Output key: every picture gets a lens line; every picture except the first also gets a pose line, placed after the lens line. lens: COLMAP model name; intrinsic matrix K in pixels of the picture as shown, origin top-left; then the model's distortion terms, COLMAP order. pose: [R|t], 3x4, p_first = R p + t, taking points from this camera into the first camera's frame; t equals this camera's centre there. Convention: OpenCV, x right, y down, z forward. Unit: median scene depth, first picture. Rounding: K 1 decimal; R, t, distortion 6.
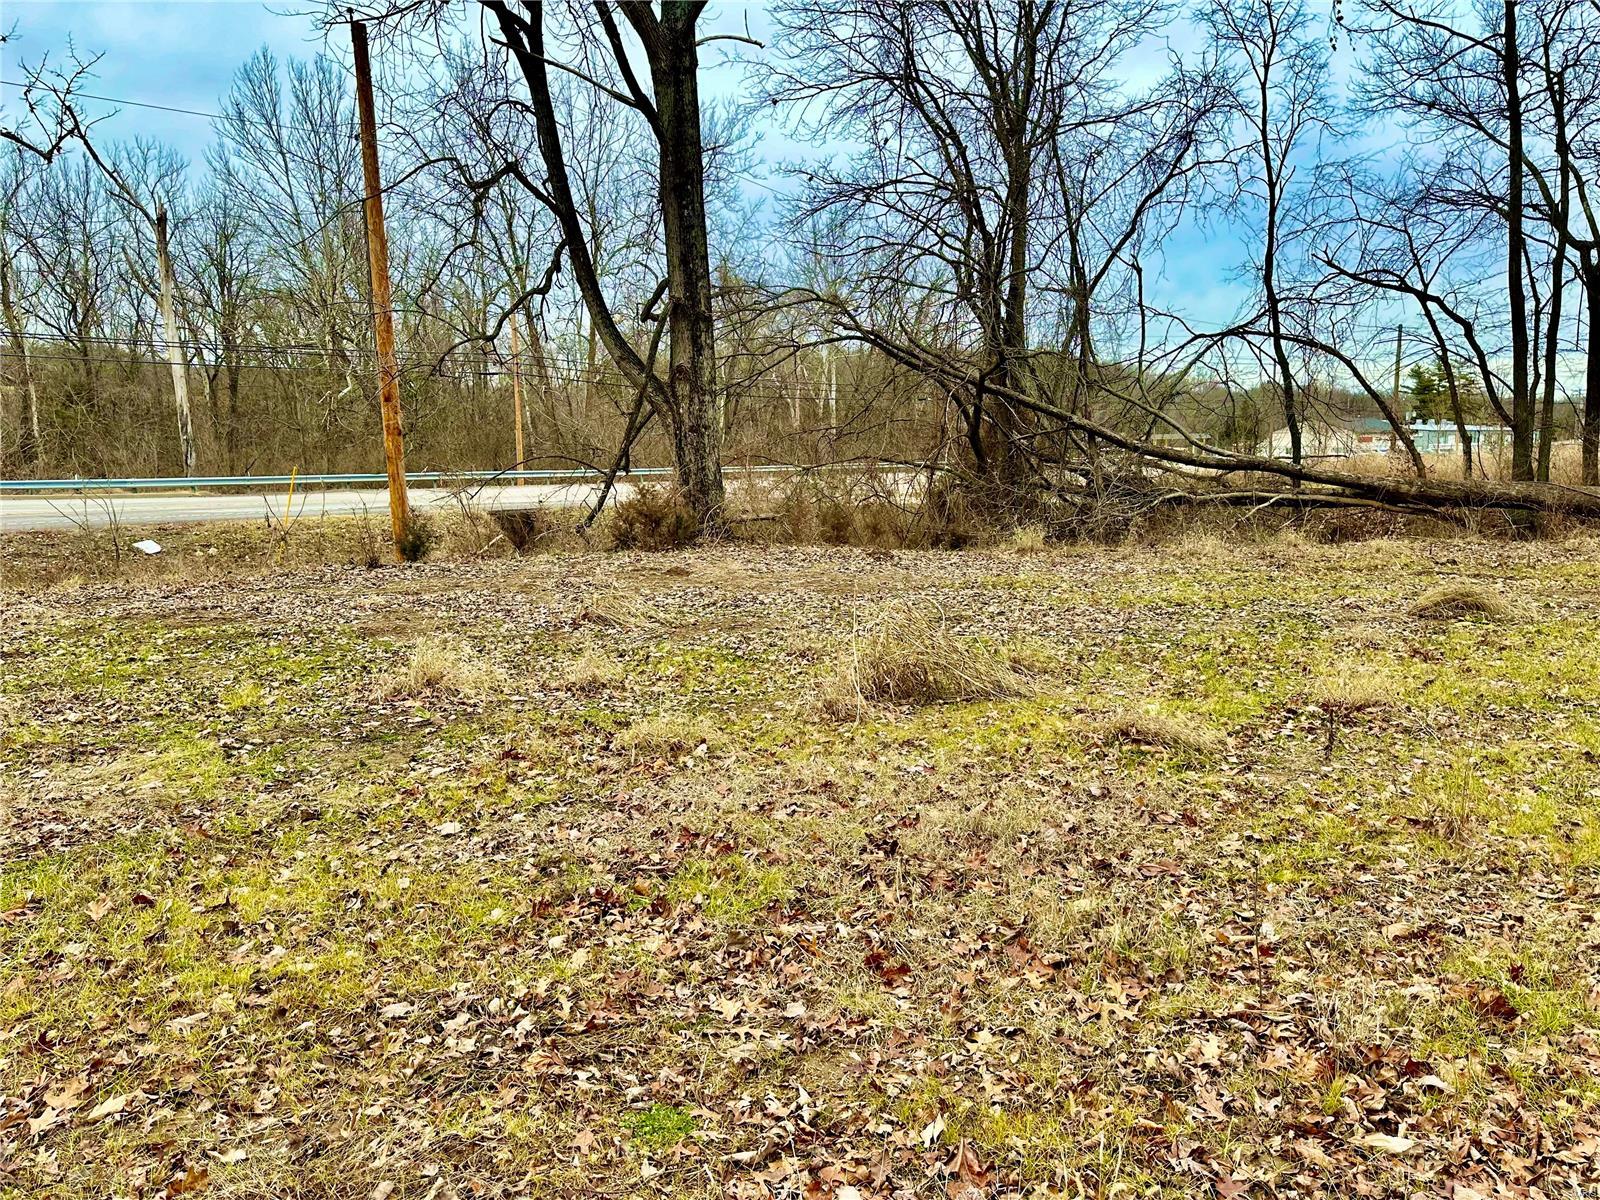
lens RADIAL K [[1130.3, 0, 802.0], [0, 1130.3, 596.9], [0, 0, 1]] dist [0.039098, -0.037954]
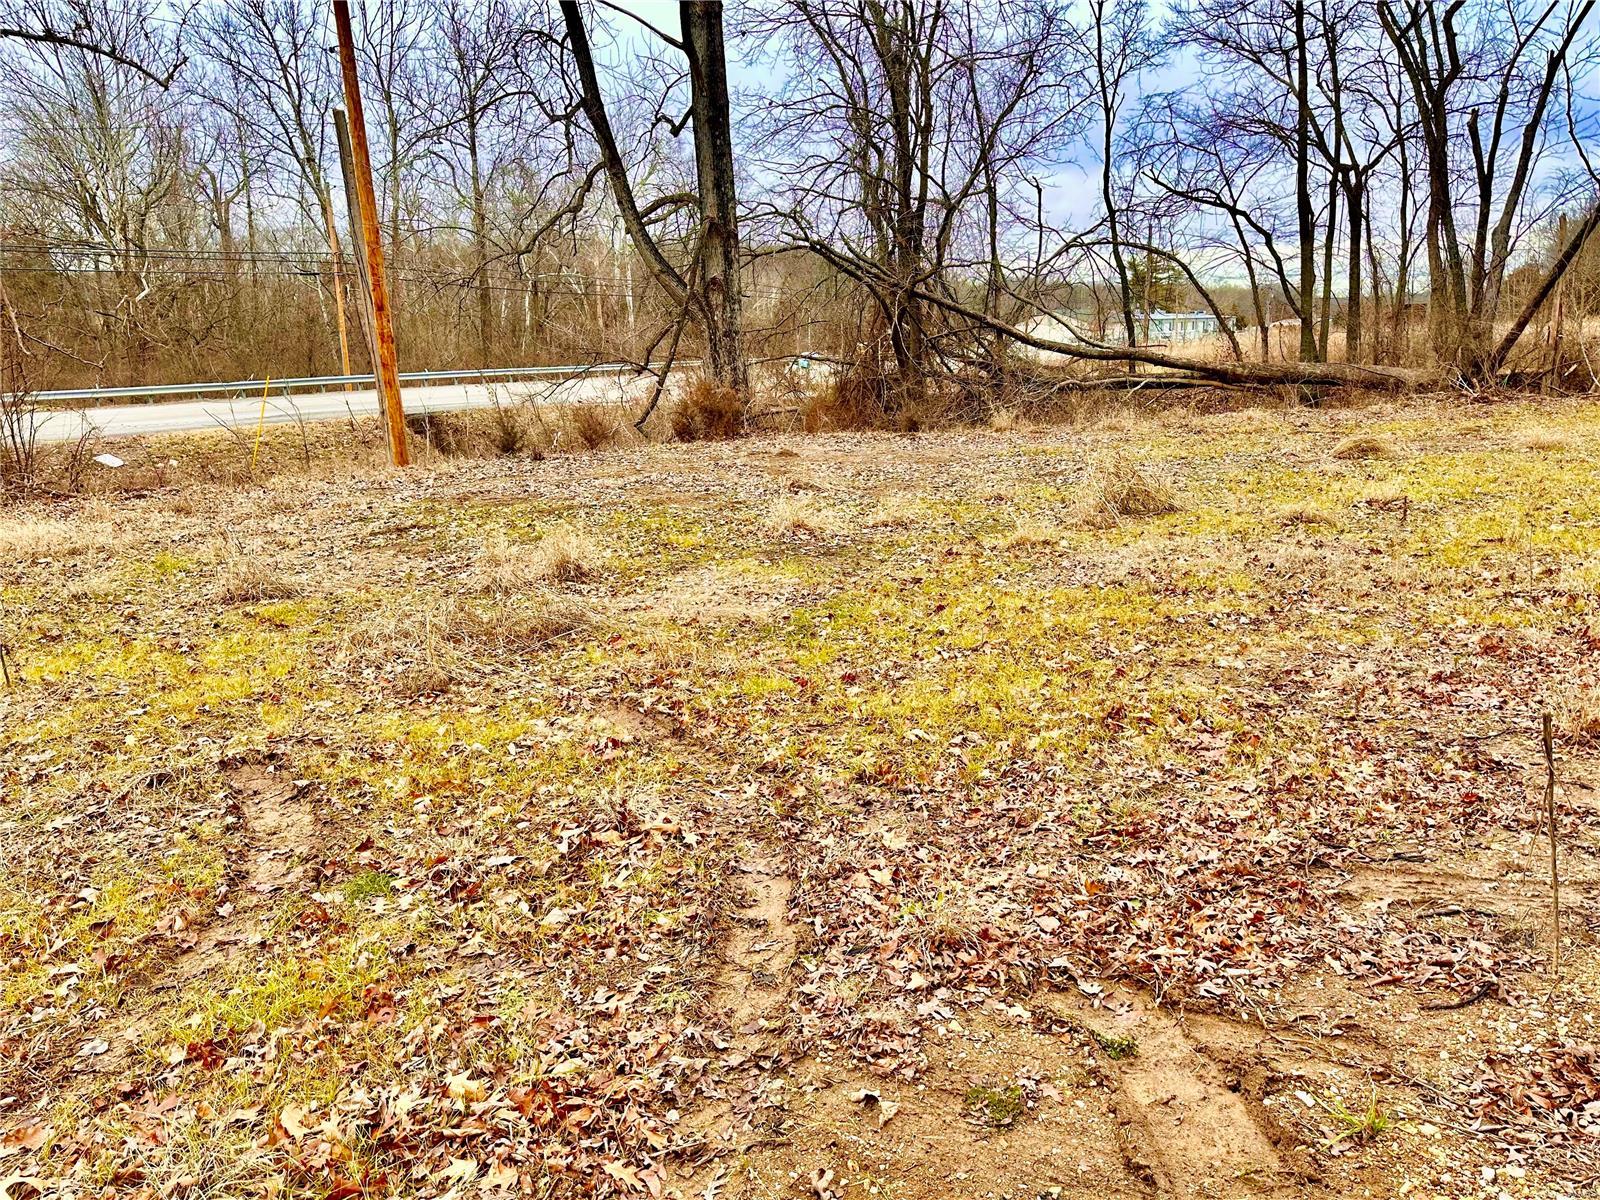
lens RADIAL K [[1130.3, 0, 814.2], [0, 1130.3, 593.7], [0, 0, 1]] dist [0.039098, -0.037954]
pose [[0.973552, -0.067757, 0.218186, -0.241312], [0.048612, 0.994576, 0.091954, 0.013035], [-0.223233, -0.078916, 0.971565, -0.150173]]
